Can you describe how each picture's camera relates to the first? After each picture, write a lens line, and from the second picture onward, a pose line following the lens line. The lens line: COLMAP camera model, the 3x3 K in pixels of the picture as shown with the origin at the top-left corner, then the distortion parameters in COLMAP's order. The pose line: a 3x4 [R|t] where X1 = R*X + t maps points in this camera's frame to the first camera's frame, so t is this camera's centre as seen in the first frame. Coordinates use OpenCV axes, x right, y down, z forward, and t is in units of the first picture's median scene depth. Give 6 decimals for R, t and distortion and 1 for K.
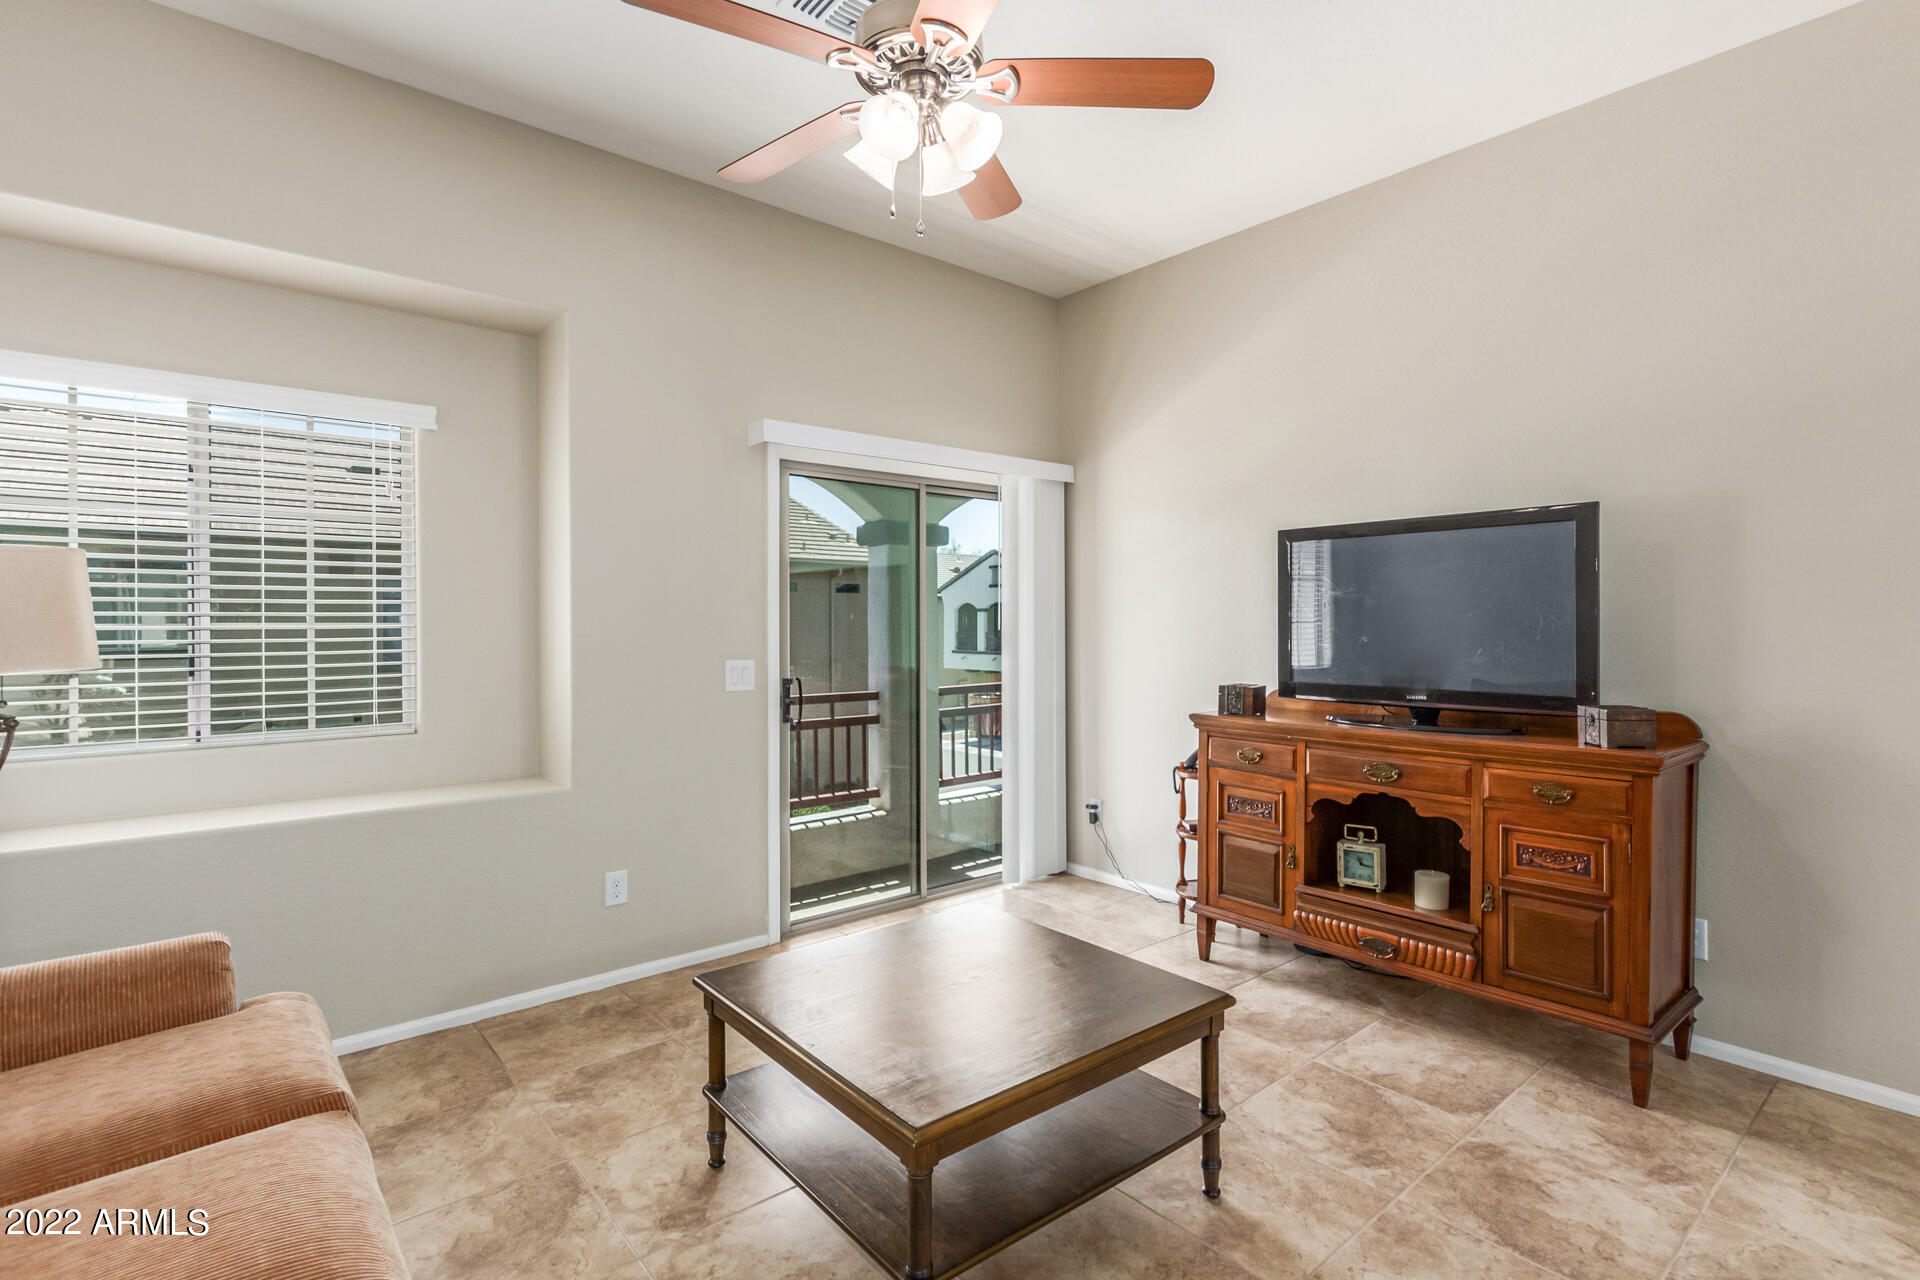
lens RADIAL K [[903.2, 0, 957.3], [0, 903.2, 618.1], [0, 0, 1]] dist [0.000477, -0.000148]
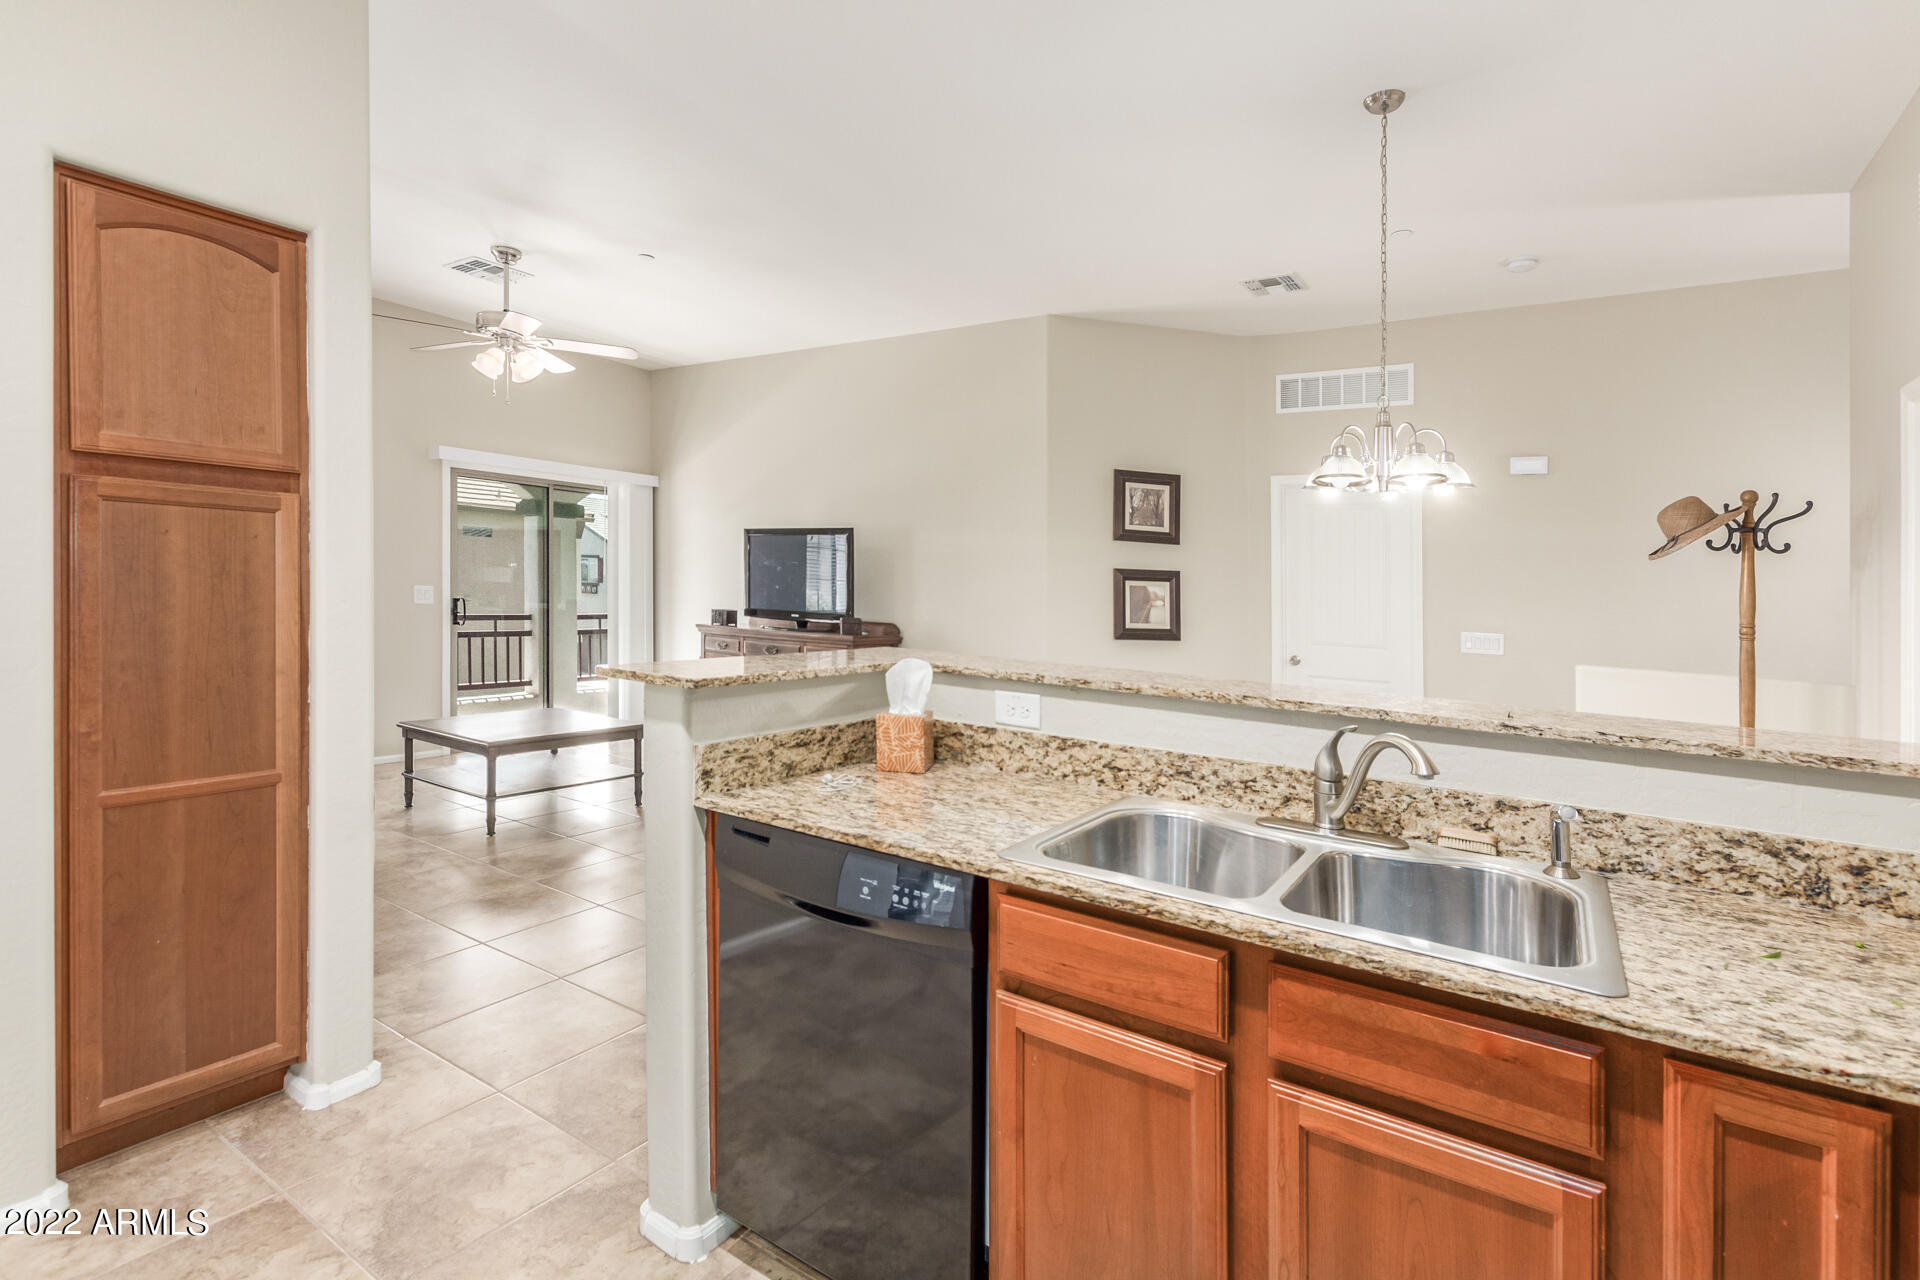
lens RADIAL K [[907.7, 0, 940.1], [0, 907.7, 604.8], [0, 0, 1]] dist [-0.000534, -0.000345]
pose [[0.965067, 0.035159, 0.259633, 0.265324], [-0.042839, 0.998794, 0.023981, 0.003061], [-0.258476, -0.034265, 0.965410, -0.933156]]
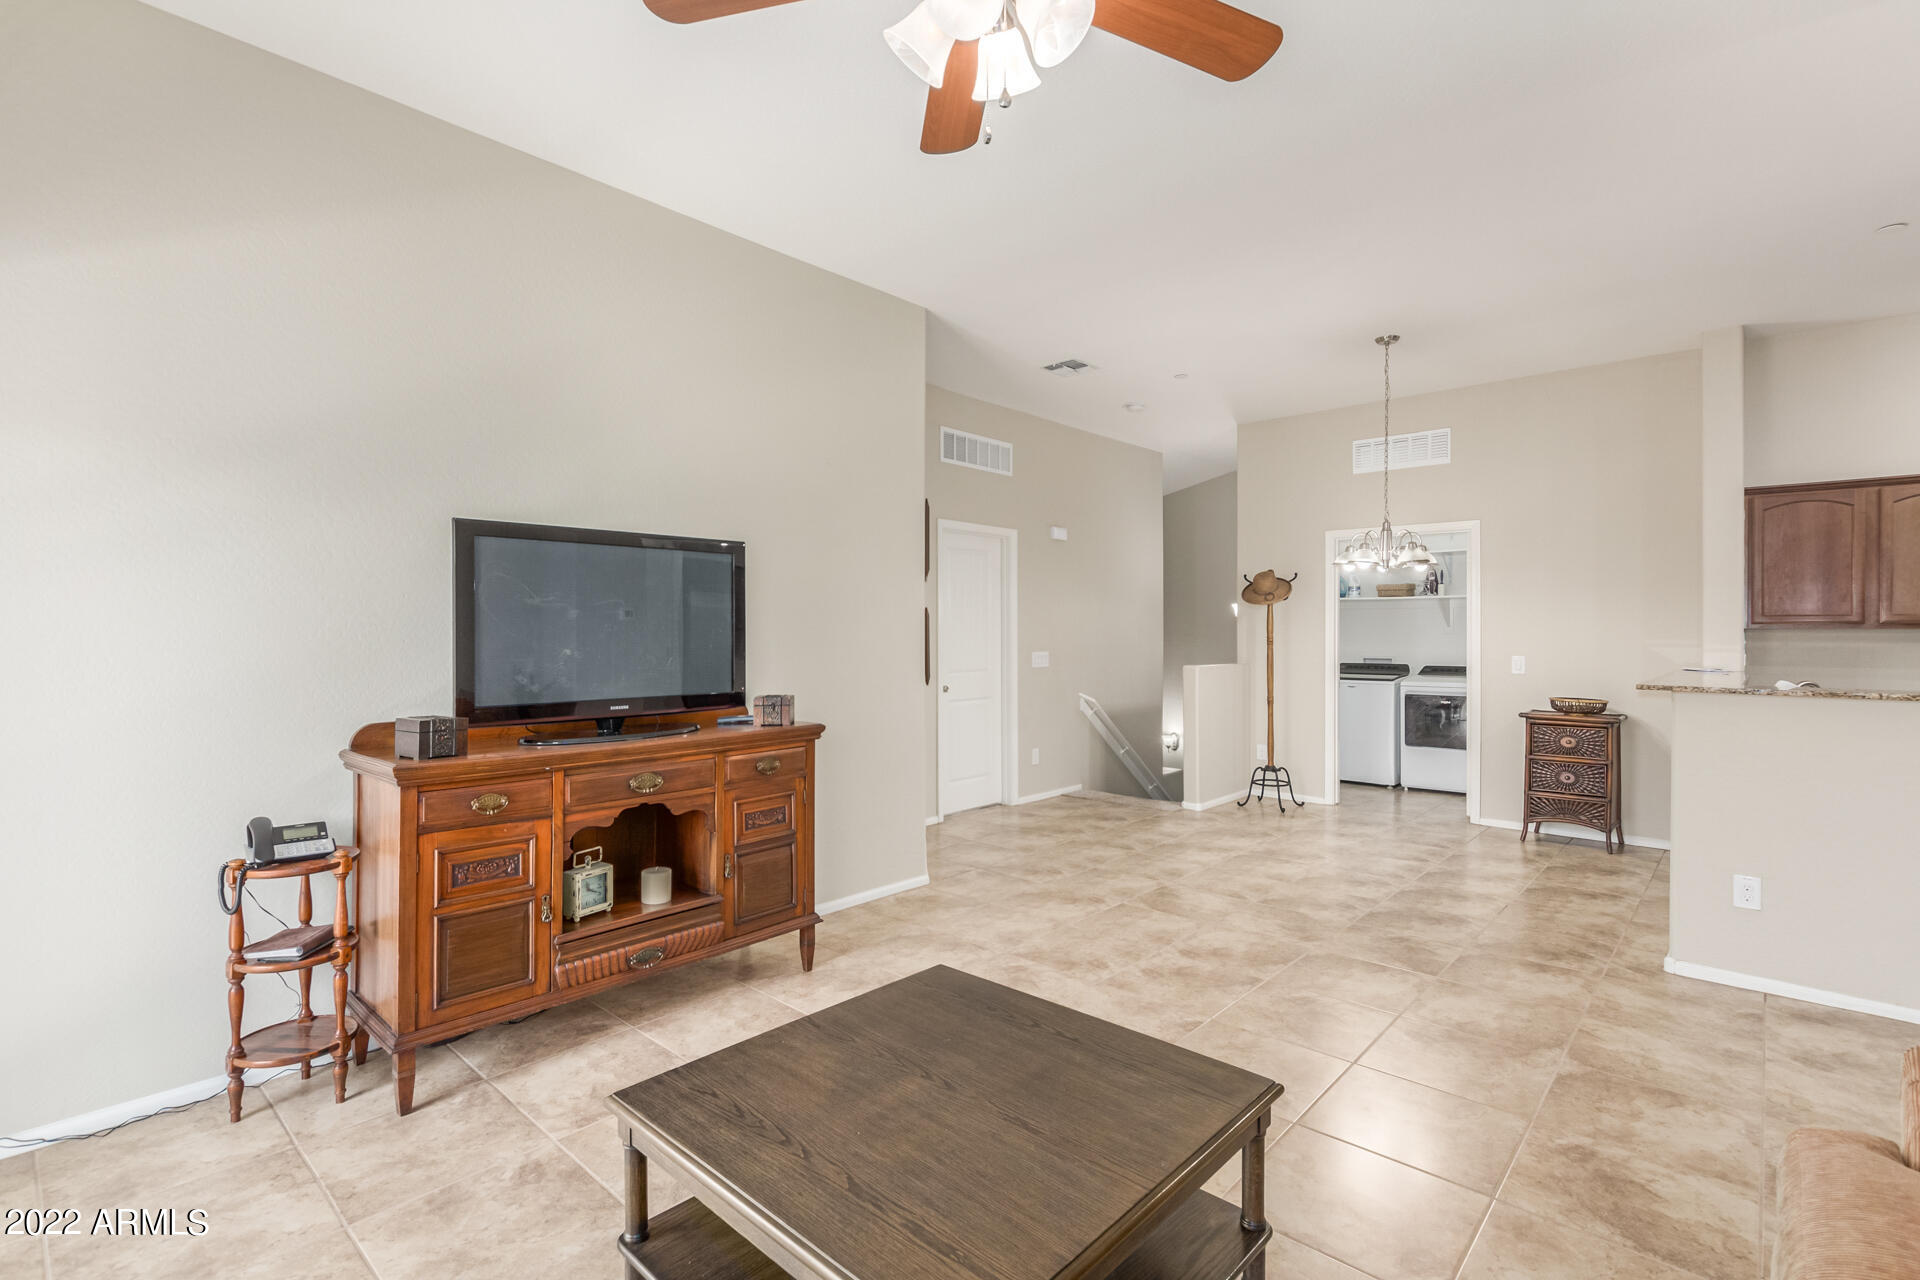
lens RADIAL K [[906.0, 0, 950.3], [0, 906.0, 662.1], [0, 0, 1]] dist [0.004252, -0.000158]
pose [[-0.130758, -0.032989, 0.990865, -0.475851], [-0.002955, 0.999455, 0.032885, 0.002889], [-0.991410, 0.001372, -0.130785, 0.676541]]
